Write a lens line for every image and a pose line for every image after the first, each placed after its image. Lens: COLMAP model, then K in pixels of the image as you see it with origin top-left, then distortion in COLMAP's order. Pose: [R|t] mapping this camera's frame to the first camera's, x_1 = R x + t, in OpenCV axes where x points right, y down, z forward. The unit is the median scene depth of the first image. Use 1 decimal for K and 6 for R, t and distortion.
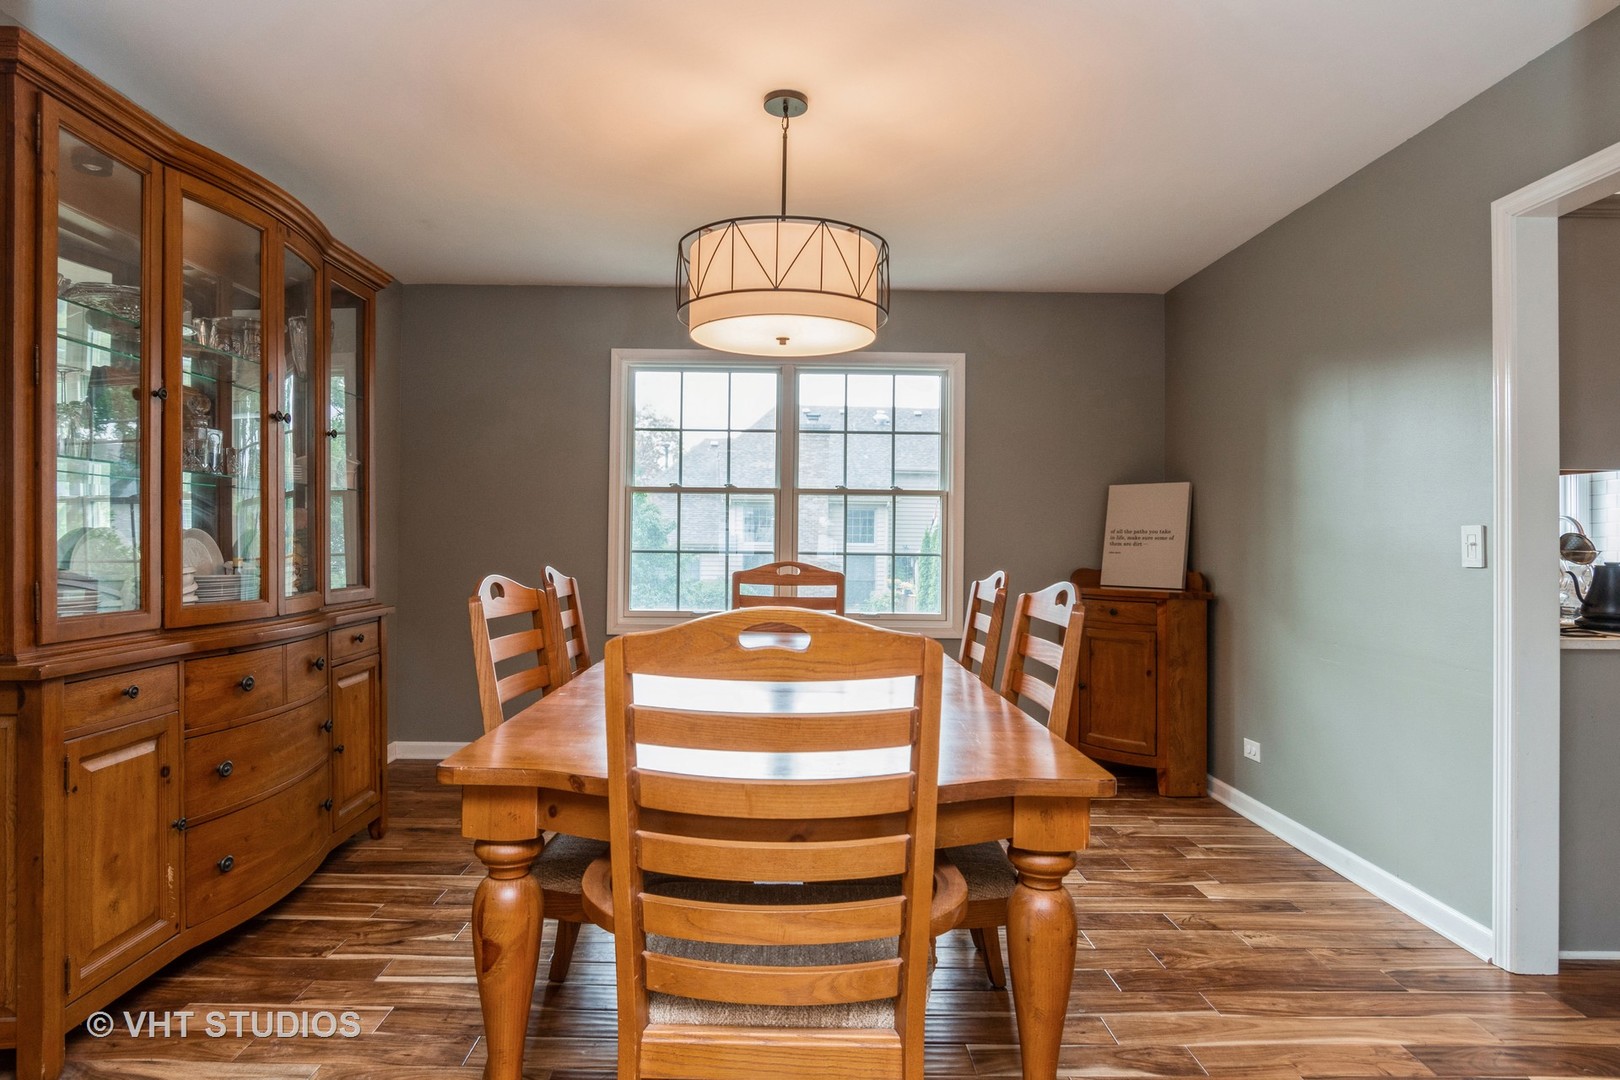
lens RADIAL K [[875.3, 0, 803.2], [0, 875.3, 533.4], [0, 0, 1]] dist [-0.006365, -0.002433]
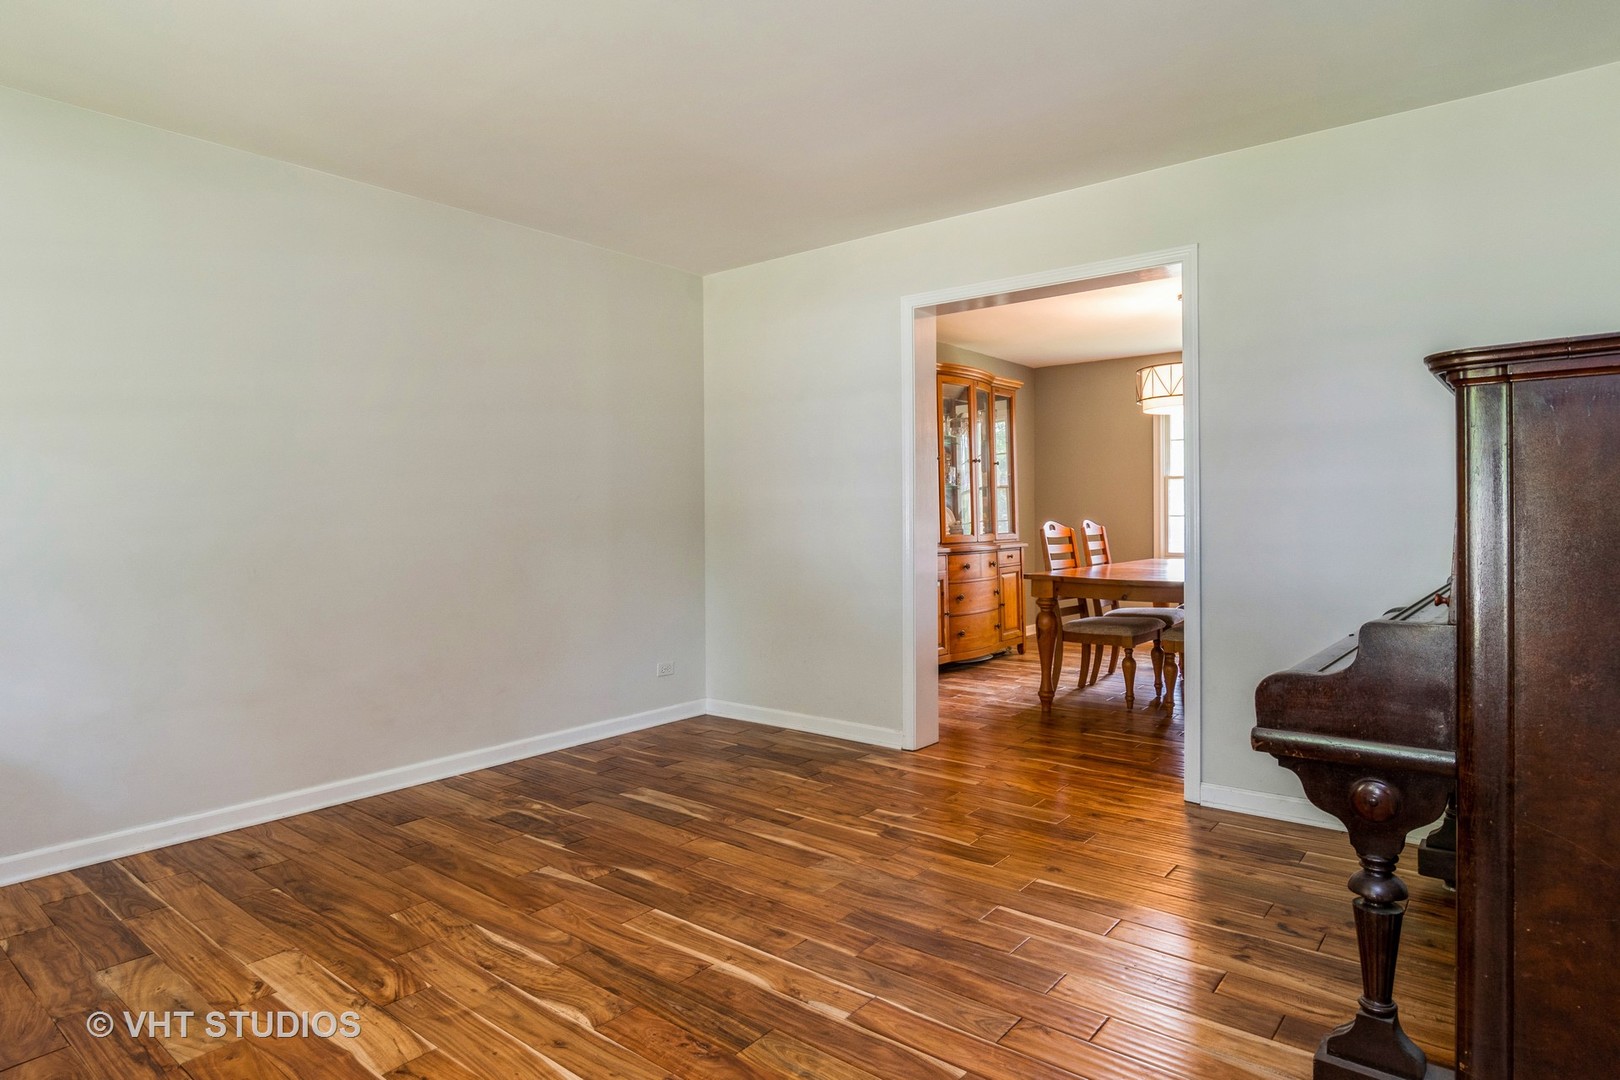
lens RADIAL K [[875.3, 0, 813.4], [0, 875.3, 532.7], [0, 0, 1]] dist [-0.006365, -0.002433]
pose [[0.751182, -0.009578, -0.660026, 0.604245], [0.029930, 0.999361, 0.019561, 0.007290], [0.659416, -0.034449, 0.750988, -1.029476]]
